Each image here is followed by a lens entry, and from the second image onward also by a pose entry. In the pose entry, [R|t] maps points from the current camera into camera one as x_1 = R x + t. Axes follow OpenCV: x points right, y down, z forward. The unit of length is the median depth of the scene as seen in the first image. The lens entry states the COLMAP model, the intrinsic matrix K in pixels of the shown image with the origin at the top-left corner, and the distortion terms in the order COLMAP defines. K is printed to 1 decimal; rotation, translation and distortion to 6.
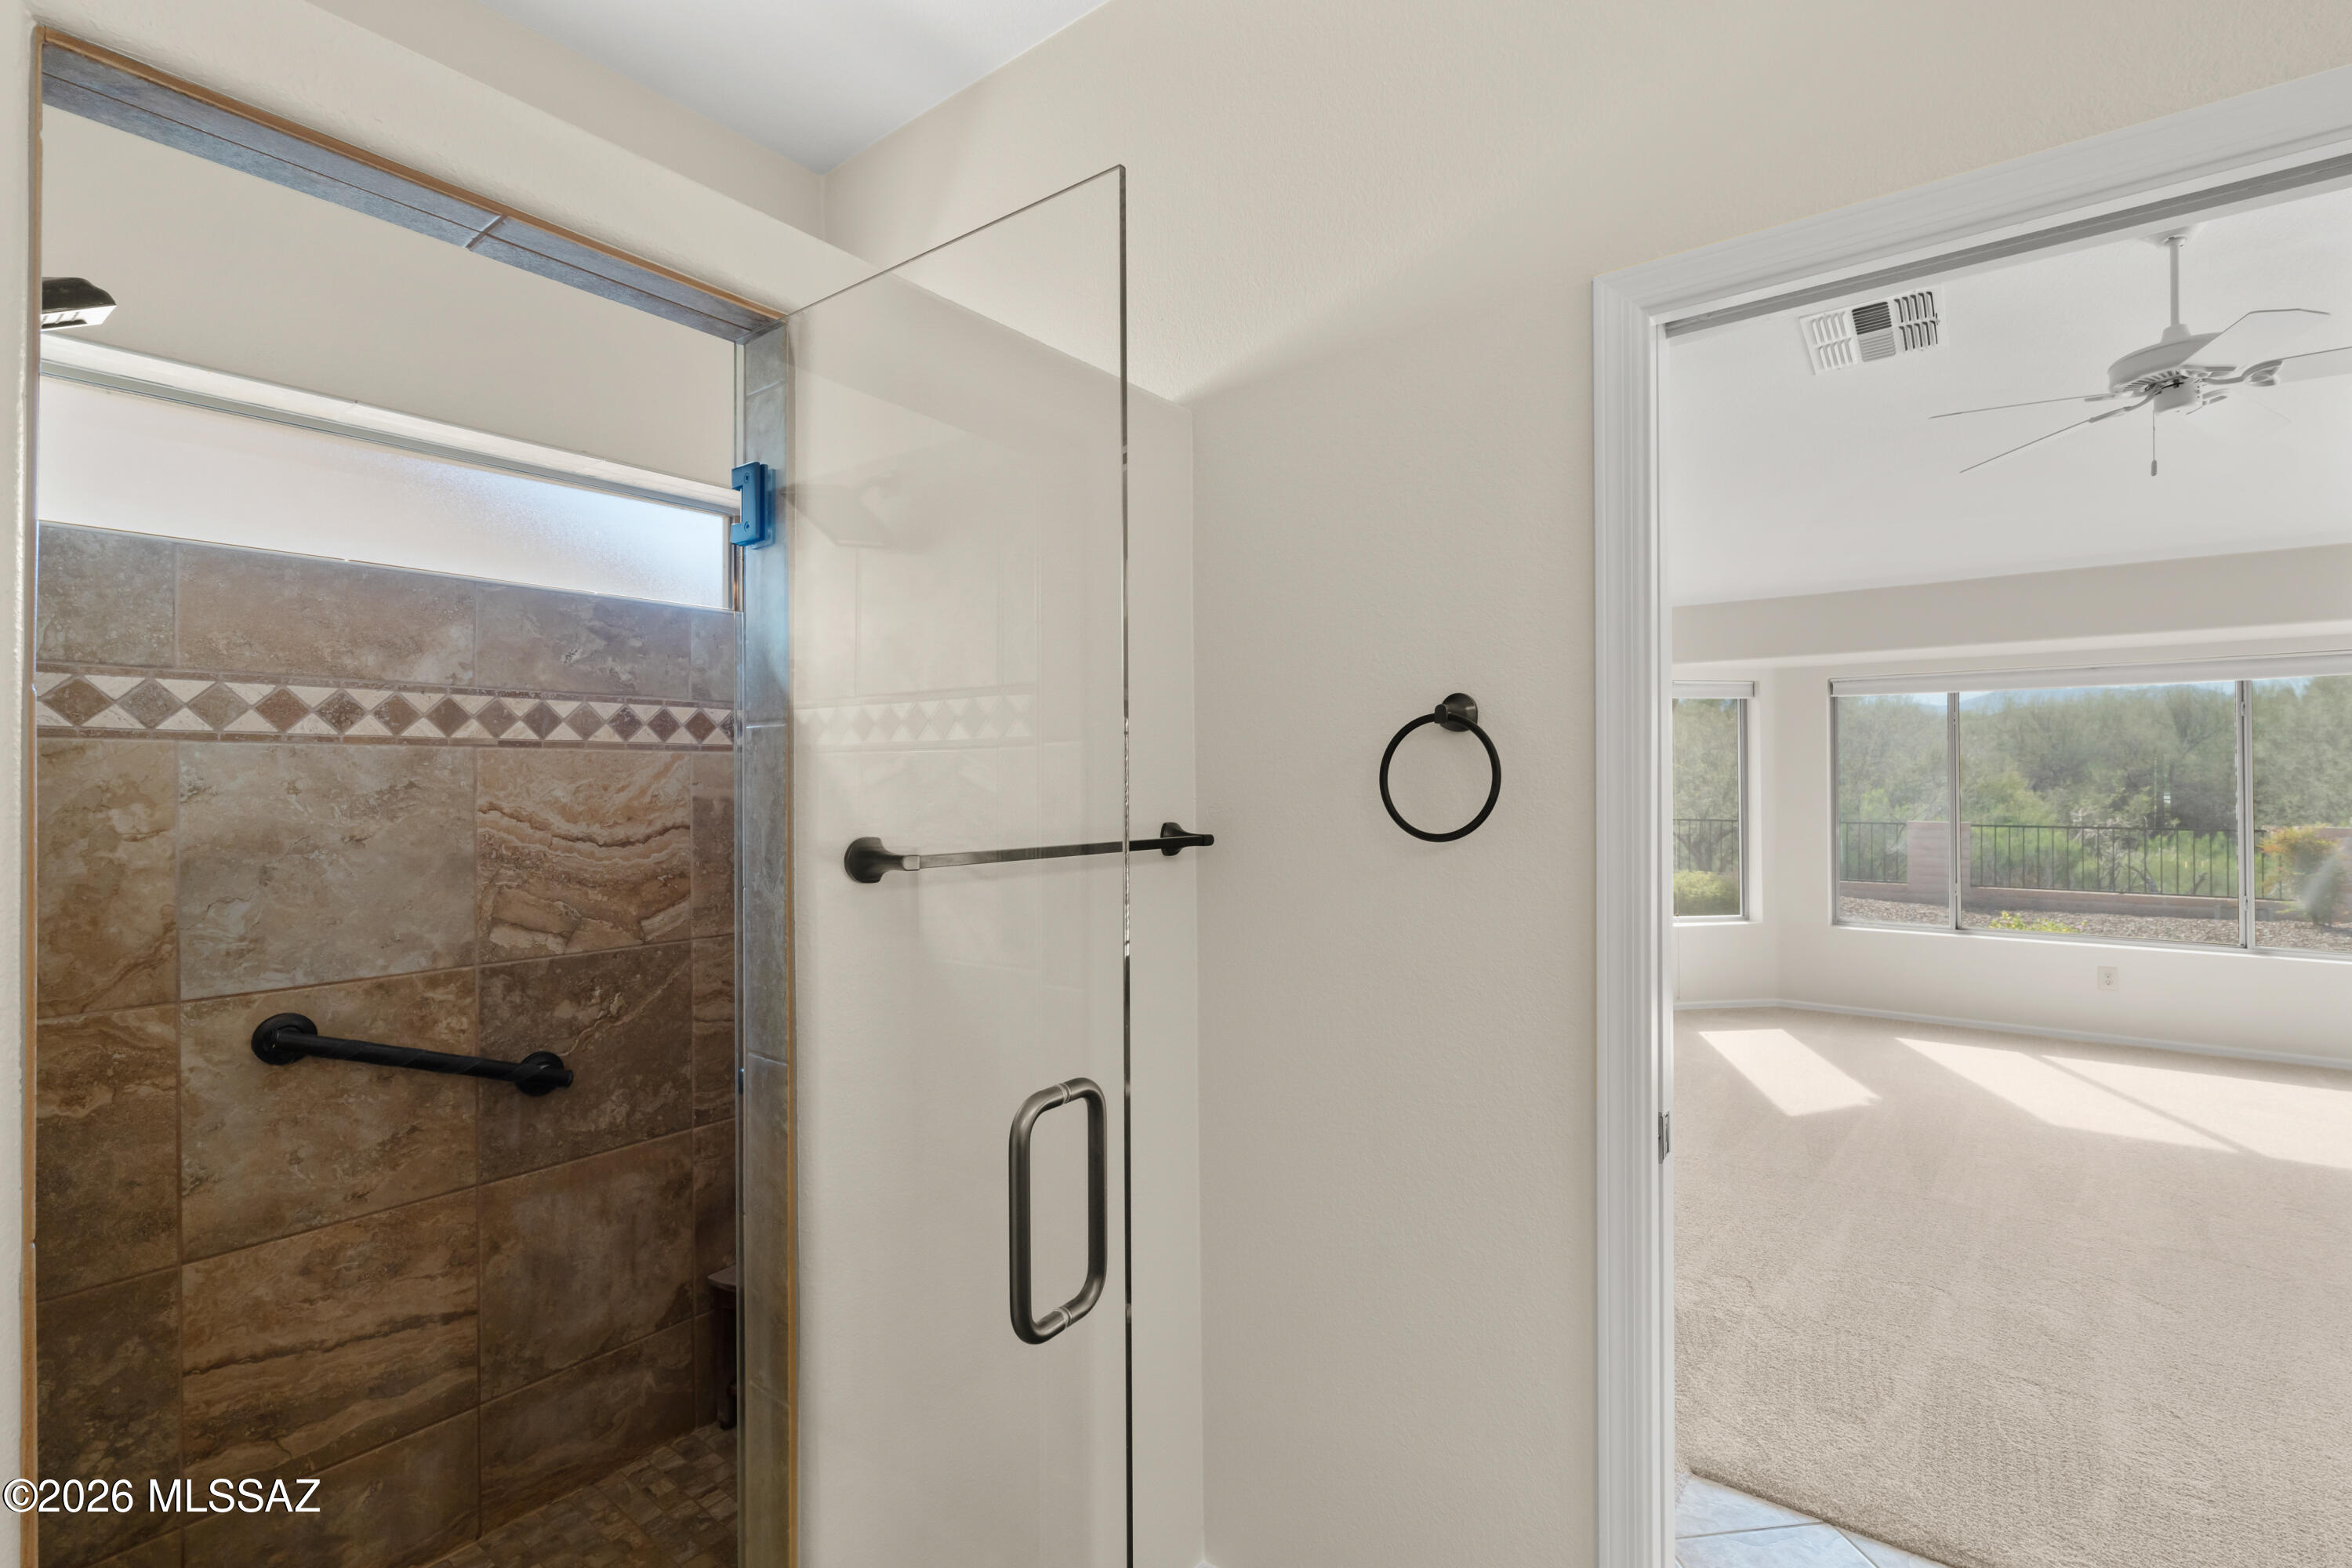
lens RADIAL K [[1076.9, 0, 1165.1], [0, 1076.9, 787.6], [0, 0, 1]] dist [0.001088, 0.000167]
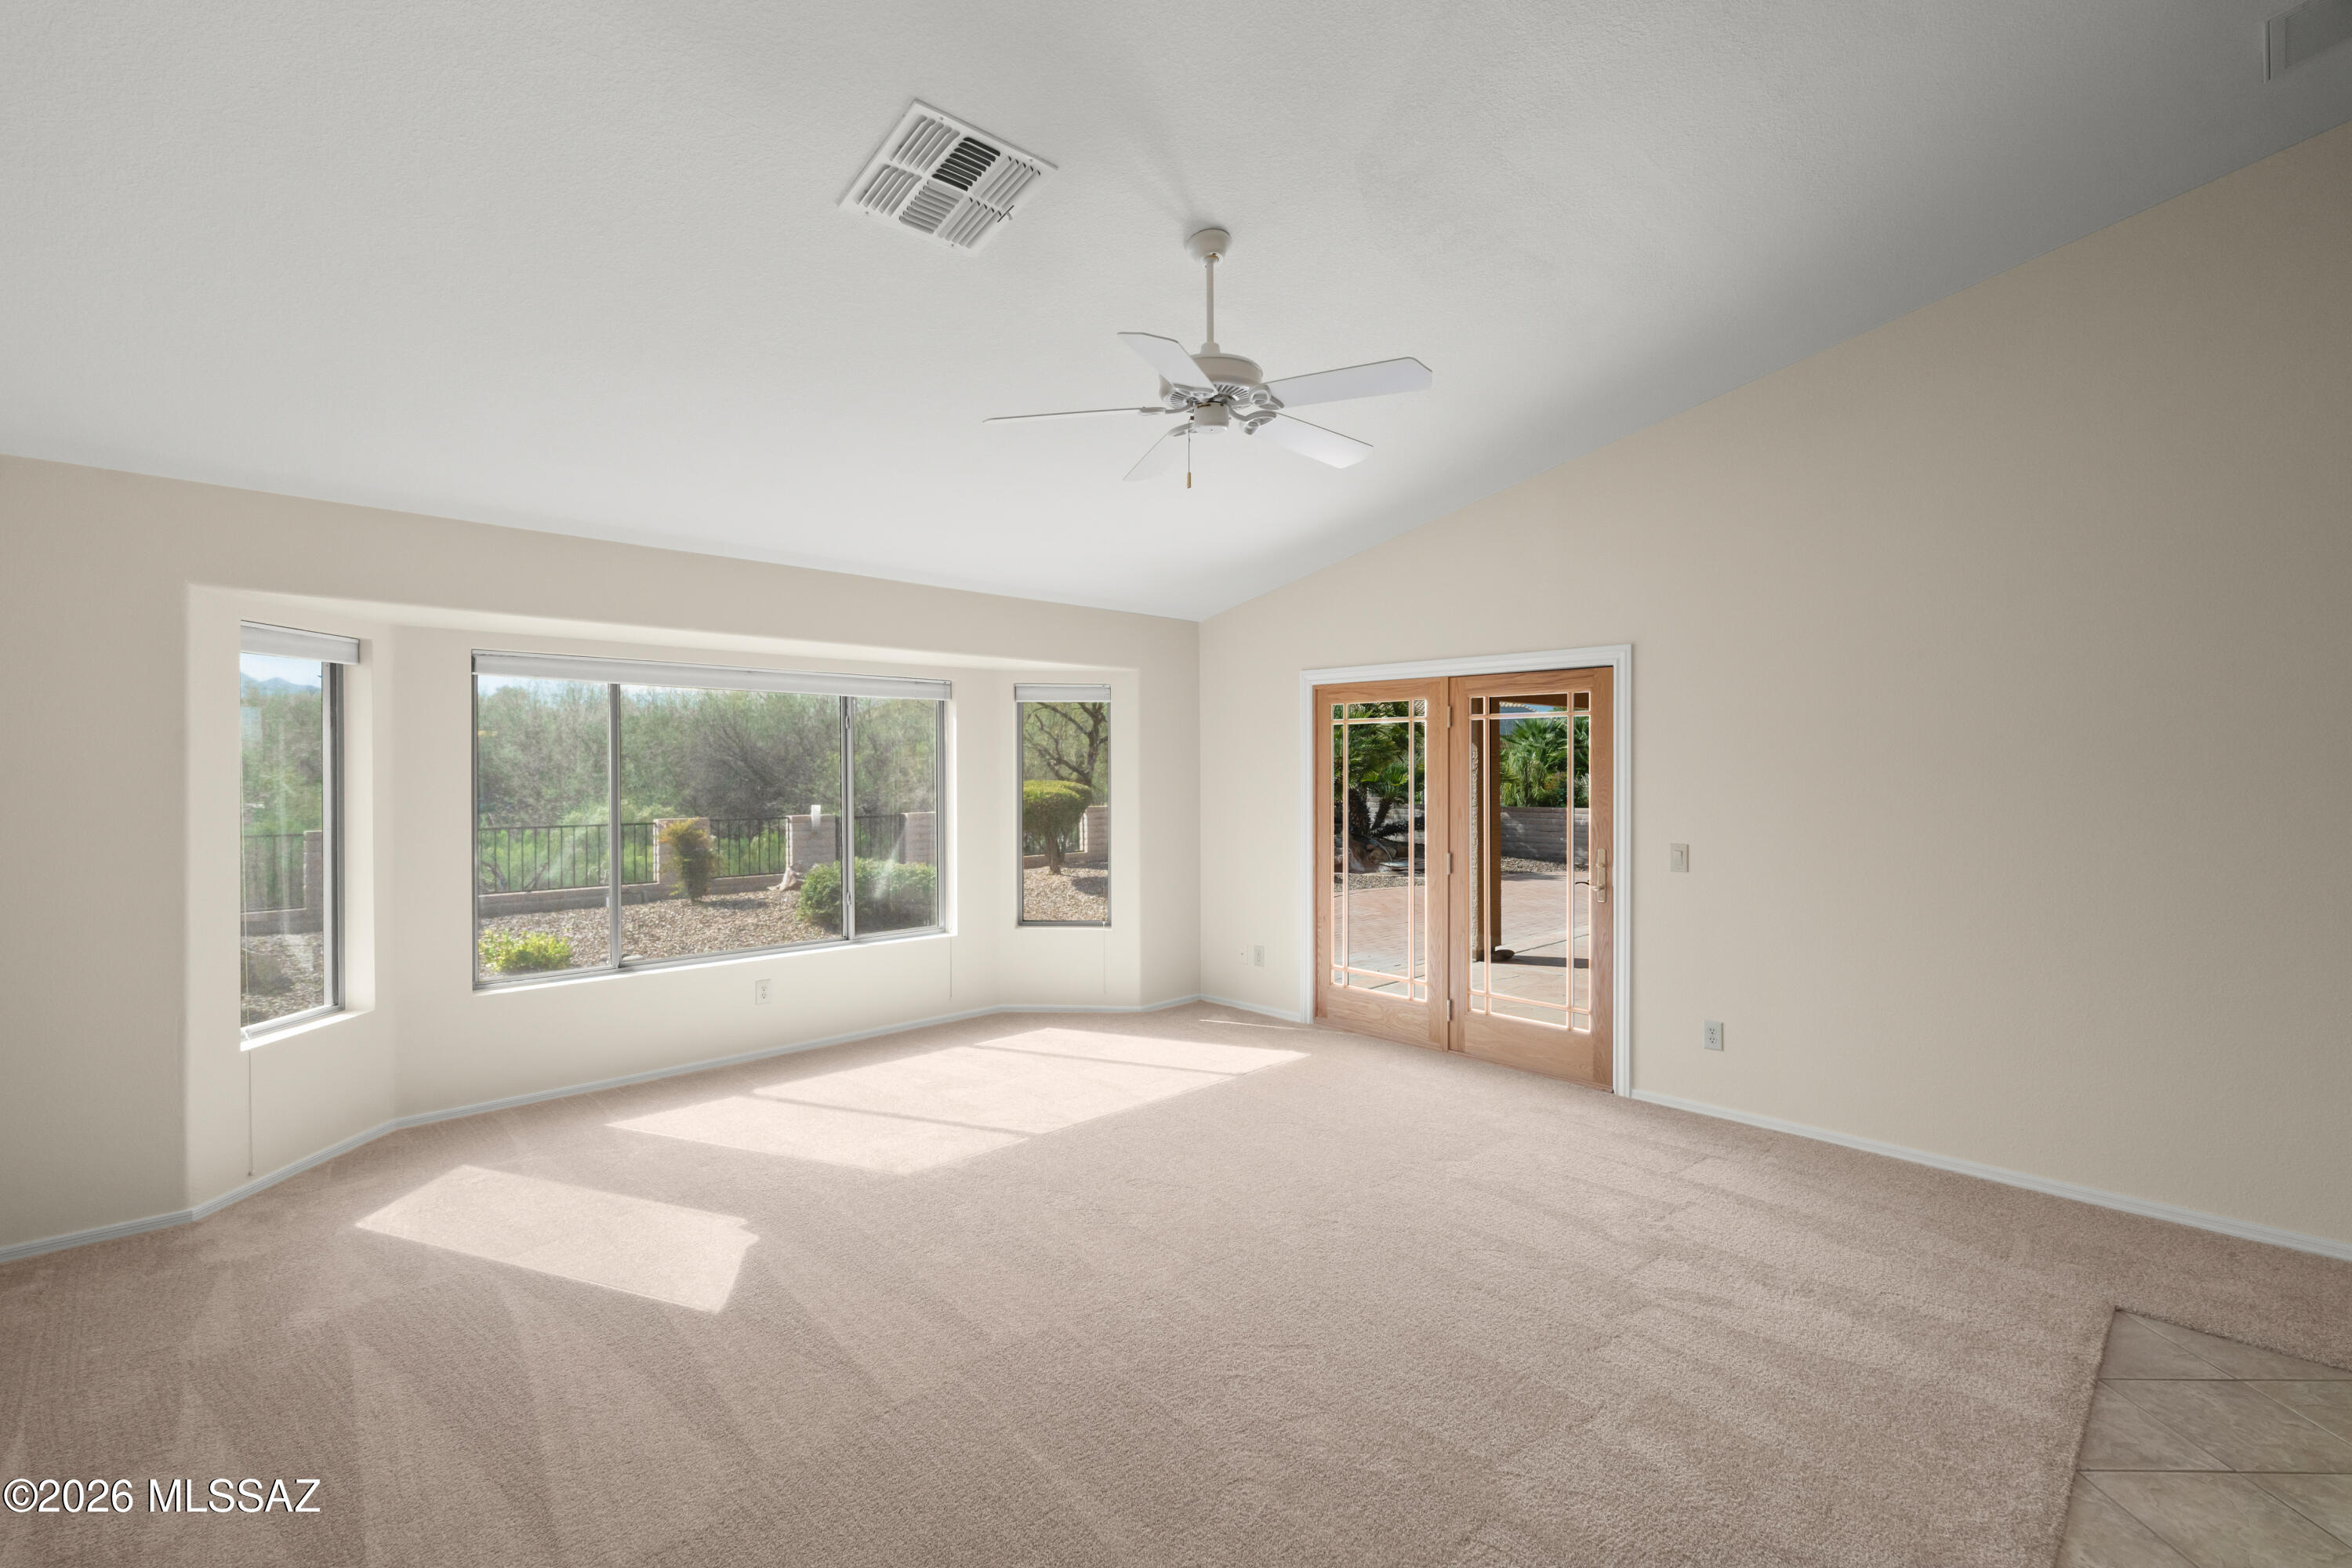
lens RADIAL K [[1038.9, 0, 1183.9], [0, 1038.9, 781.0], [0, 0, 1]] dist [-0.001258, -0.000369]
pose [[0.131566, -0.007094, 0.991282, -0.003490], [0.004818, 0.999967, 0.006516, -0.015301], [-0.991296, 0.003918, 0.131596, 0.437421]]
